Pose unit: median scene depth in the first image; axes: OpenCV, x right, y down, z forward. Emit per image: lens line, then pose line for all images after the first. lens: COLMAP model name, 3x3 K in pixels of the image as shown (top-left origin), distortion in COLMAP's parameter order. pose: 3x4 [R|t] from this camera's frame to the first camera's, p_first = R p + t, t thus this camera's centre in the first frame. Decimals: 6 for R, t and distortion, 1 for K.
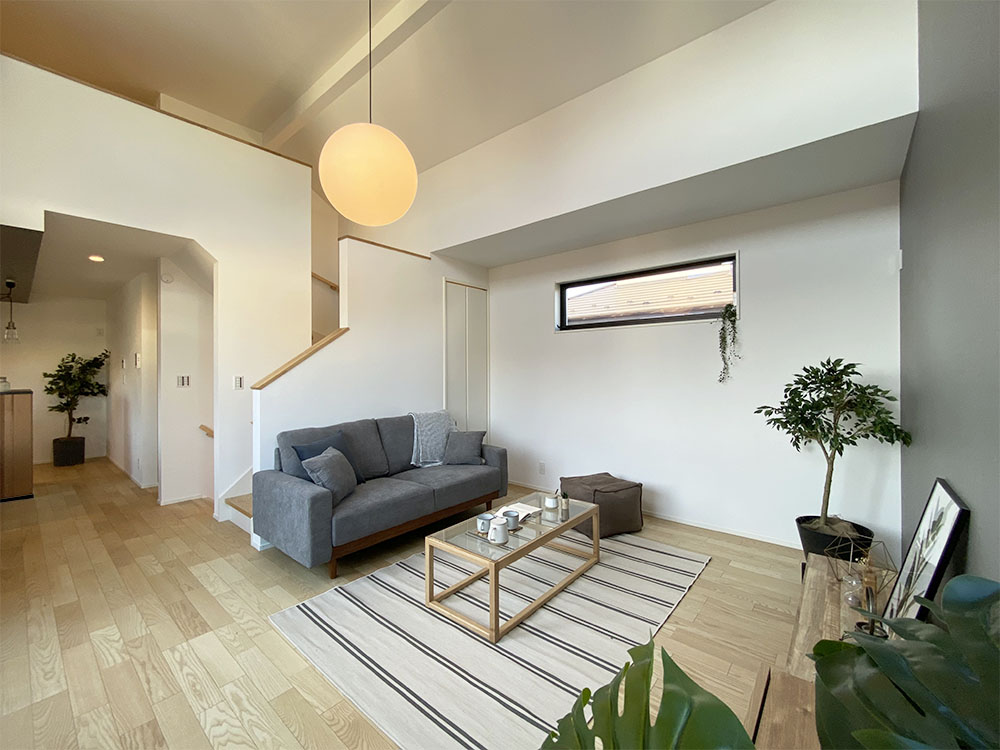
lens RADIAL K [[411.8, 0, 501.1], [0, 411.8, 370.7], [0, 0, 1]] dist [-0.005980, -0.002041]
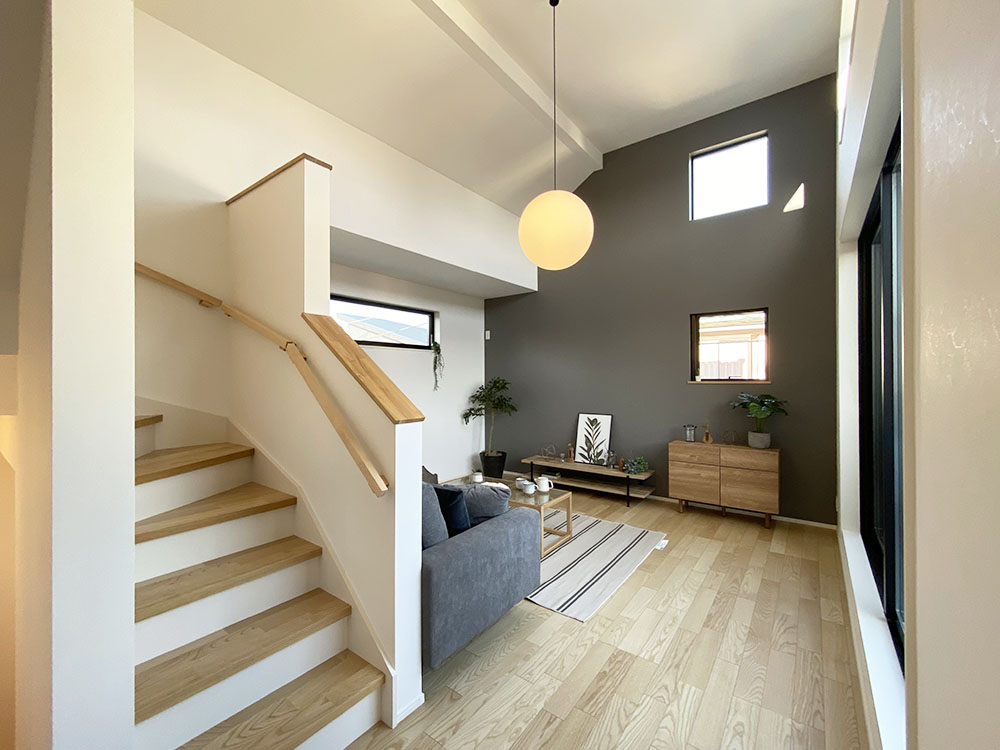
lens RADIAL K [[411.8, 0, 495.8], [0, 411.8, 376.4], [0, 0, 1]] dist [-0.005980, -0.002041]
pose [[-0.043878, 0.009467, 0.998992, -1.999951], [0.003738, 0.999950, -0.009312, -0.021308], [-0.999030, 0.003326, -0.043912, 1.572928]]
